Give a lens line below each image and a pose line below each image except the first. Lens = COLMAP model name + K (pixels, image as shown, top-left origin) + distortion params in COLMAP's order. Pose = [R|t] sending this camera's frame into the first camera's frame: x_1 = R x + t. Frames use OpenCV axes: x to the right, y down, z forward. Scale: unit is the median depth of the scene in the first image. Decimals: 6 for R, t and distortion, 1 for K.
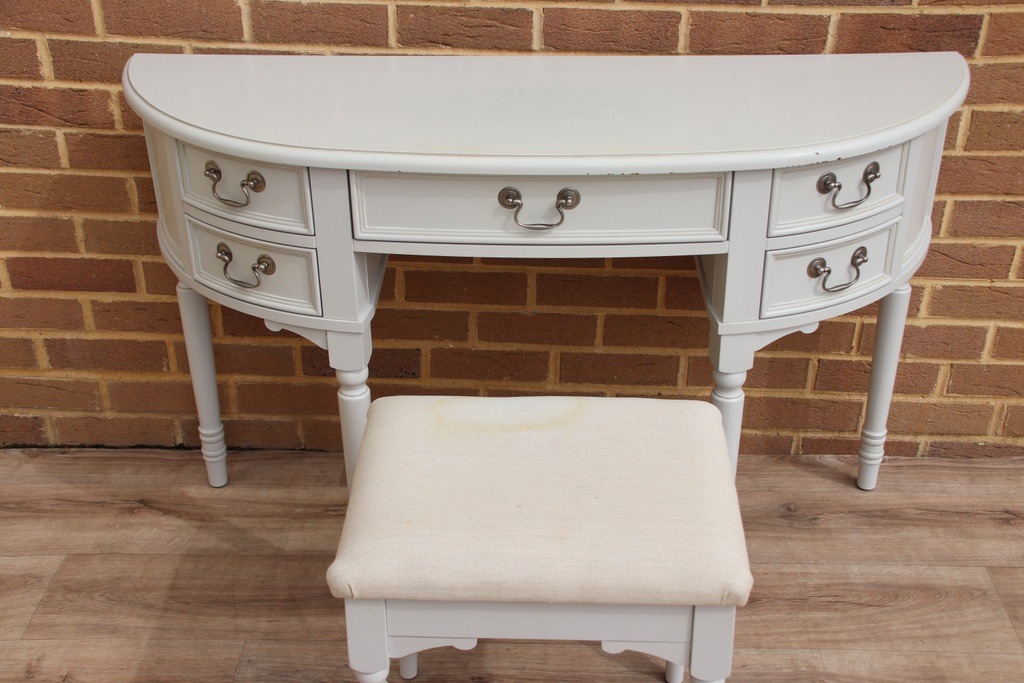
lens RADIAL K [[1315.0, 0, 520.8], [0, 1315.0, 362.4], [0, 0, 1]] dist [0.164343, 0.000000]
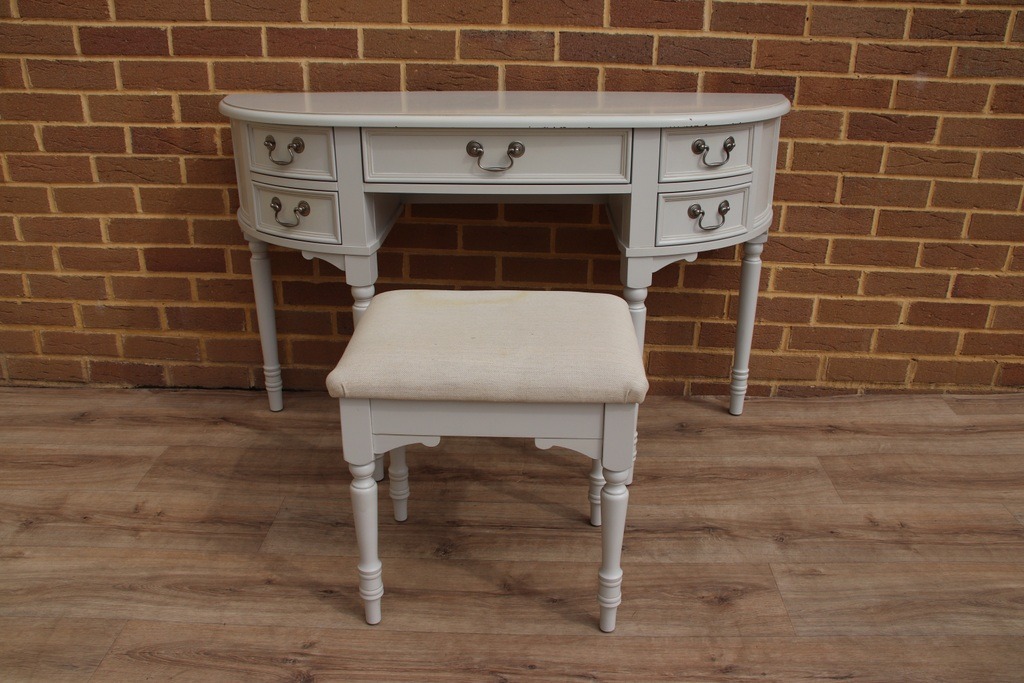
lens RADIAL K [[869.5, 0, 513.1], [0, 869.5, 353.2], [0, 0, 1]] dist [-0.131102, 0.125070]
pose [[0.999977, 0.006158, -0.002954, 0.029565], [-0.006492, 0.991360, -0.131010, 0.171082], [0.002122, 0.131026, 0.991377, 0.098257]]
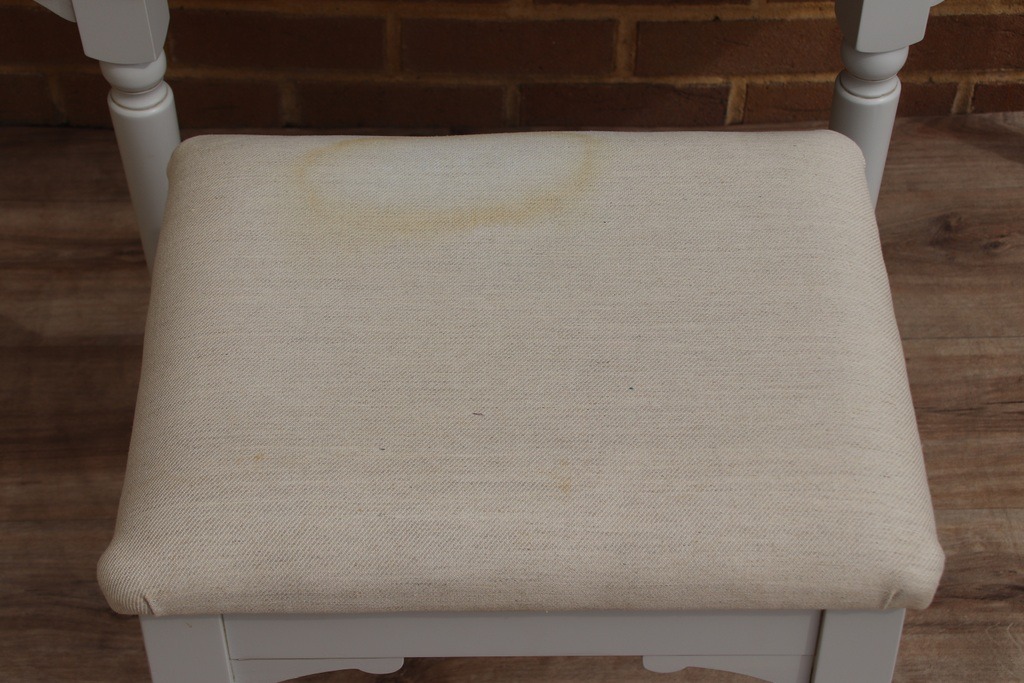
lens RADIAL K [[1945.8, 0, 517.0], [0, 1945.8, 355.1], [0, 0, 1]] dist [0.411170, 0.000000]
pose [[0.999179, -0.028879, 0.028400, -0.005106], [0.019468, 0.957285, 0.288490, -0.091846], [-0.035518, -0.287700, 0.957062, 0.208771]]
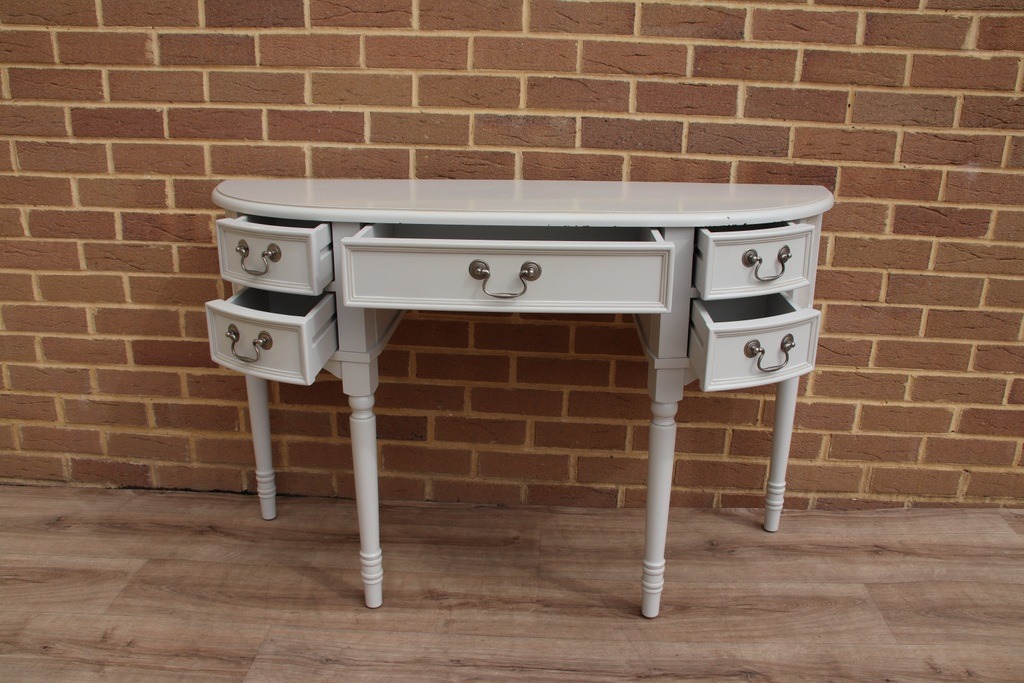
lens RADIAL K [[869.5, 0, 513.1], [0, 869.5, 352.7], [0, 0, 1]] dist [-0.131102, 0.125070]
pose [[0.999623, 0.017740, -0.020953, 0.028693], [-0.021737, 0.977607, -0.209313, 0.118514], [0.016771, 0.209690, 0.977624, 0.173587]]
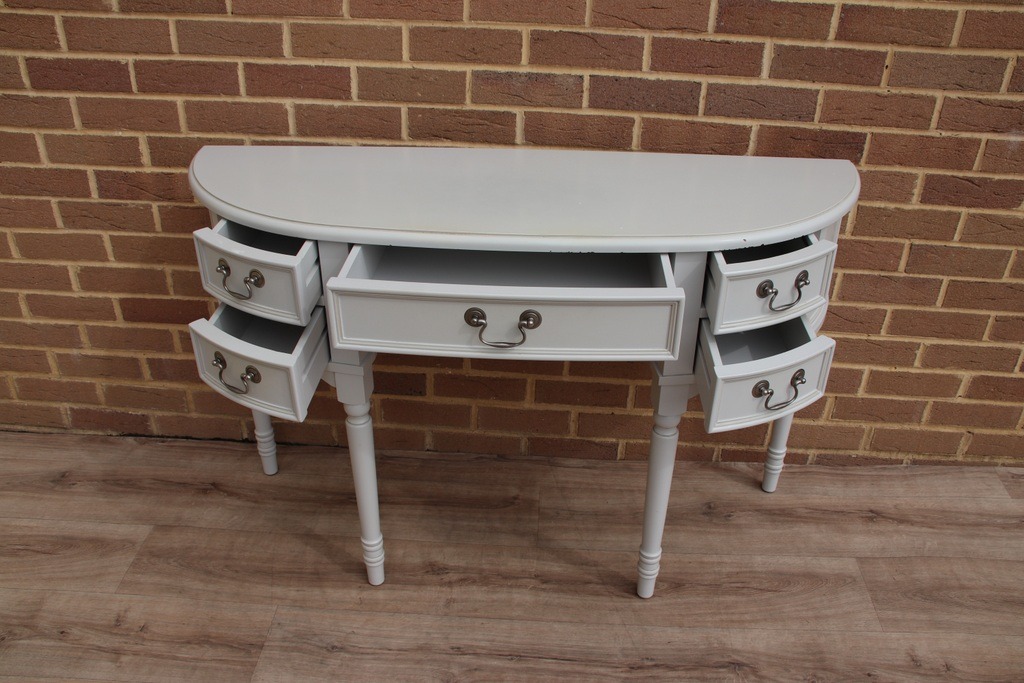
lens RADIAL K [[869.5, 0, 514.3], [0, 869.5, 354.0], [0, 0, 1]] dist [-0.131102, 0.125070]
pose [[0.999446, 0.026809, -0.019704, 0.028634], [-0.026540, 0.999552, 0.013834, -0.048738], [0.020066, -0.013303, 0.999710, 0.184662]]
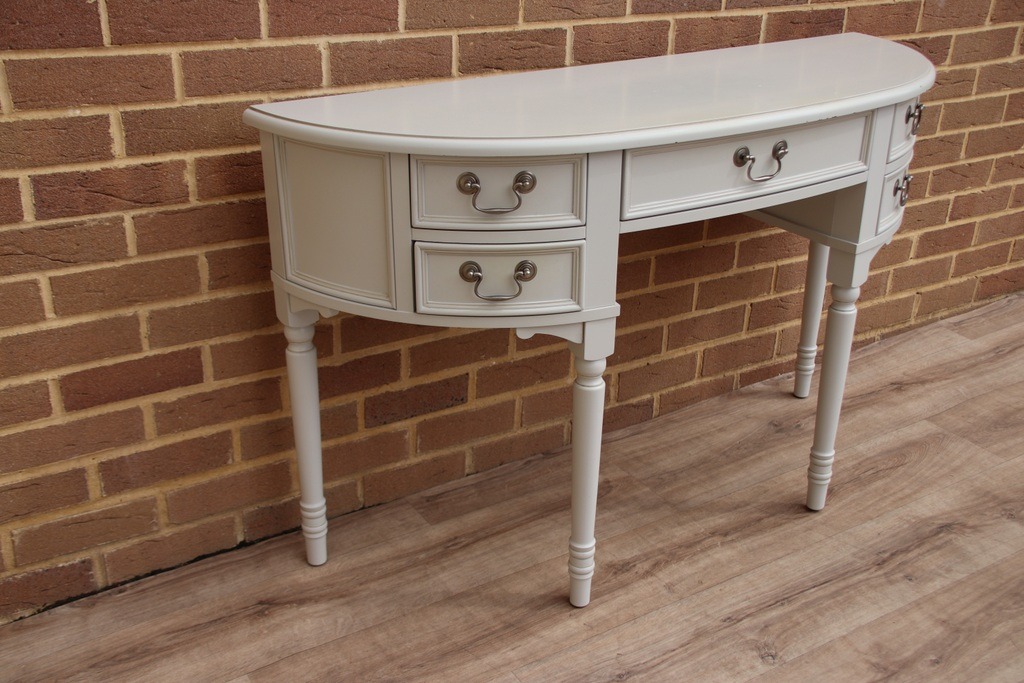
lens RADIAL K [[1118.0, 0, 521.0], [0, 1118.0, 353.3], [0, 0, 1]] dist [0.053841, 0.000000]
pose [[0.826524, -0.225910, 0.515581, -0.554749], [0.270306, 0.962706, -0.011501, -0.004090], [-0.493755, 0.148870, 0.856764, 0.253221]]
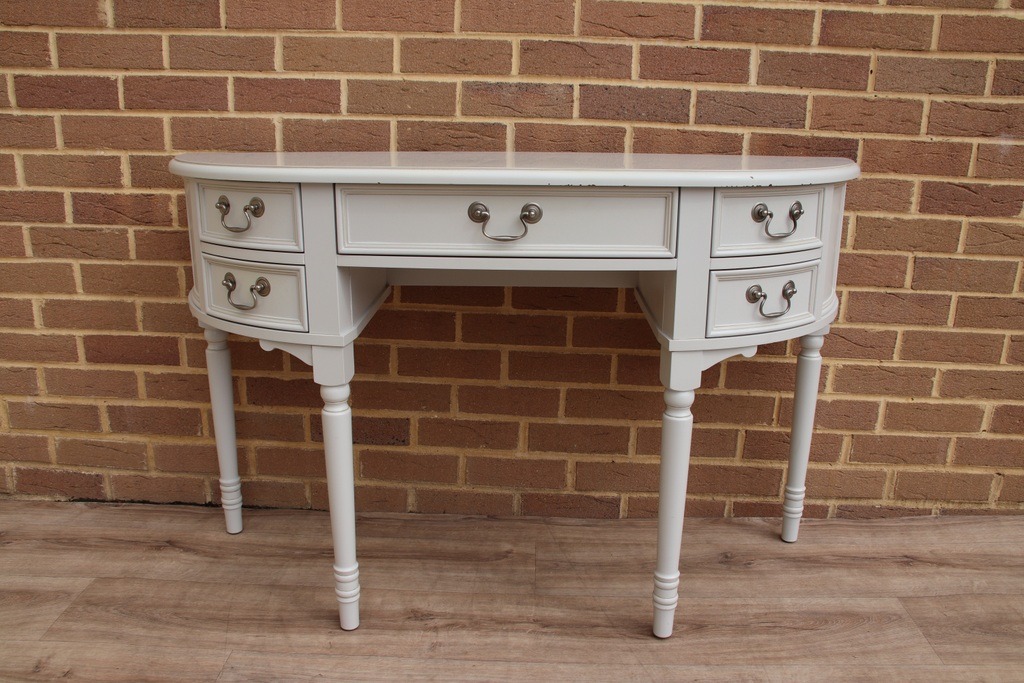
lens RADIAL K [[869.5, 0, 513.2], [0, 869.5, 353.8], [0, 0, 1]] dist [-0.131102, 0.125070]
pose [[0.999914, 0.013014, -0.001599, 0.018891], [-0.013019, 0.971033, -0.238590, 0.132064], [-0.001552, 0.238591, 0.971119, 0.265123]]
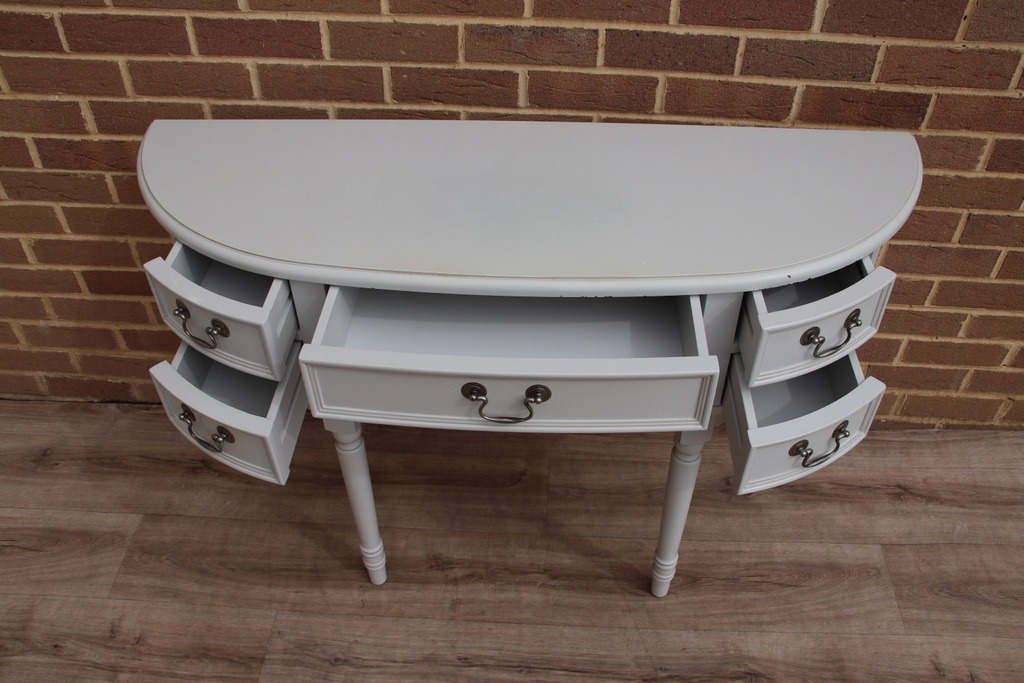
lens RADIAL K [[869.5, 0, 515.5], [0, 869.5, 351.6], [0, 0, 1]] dist [-0.131102, 0.125070]
pose [[0.999620, 0.018172, -0.020742, 0.024360], [-0.013292, 0.976532, 0.214961, -0.191228], [0.024162, -0.214603, 0.976402, 0.280694]]
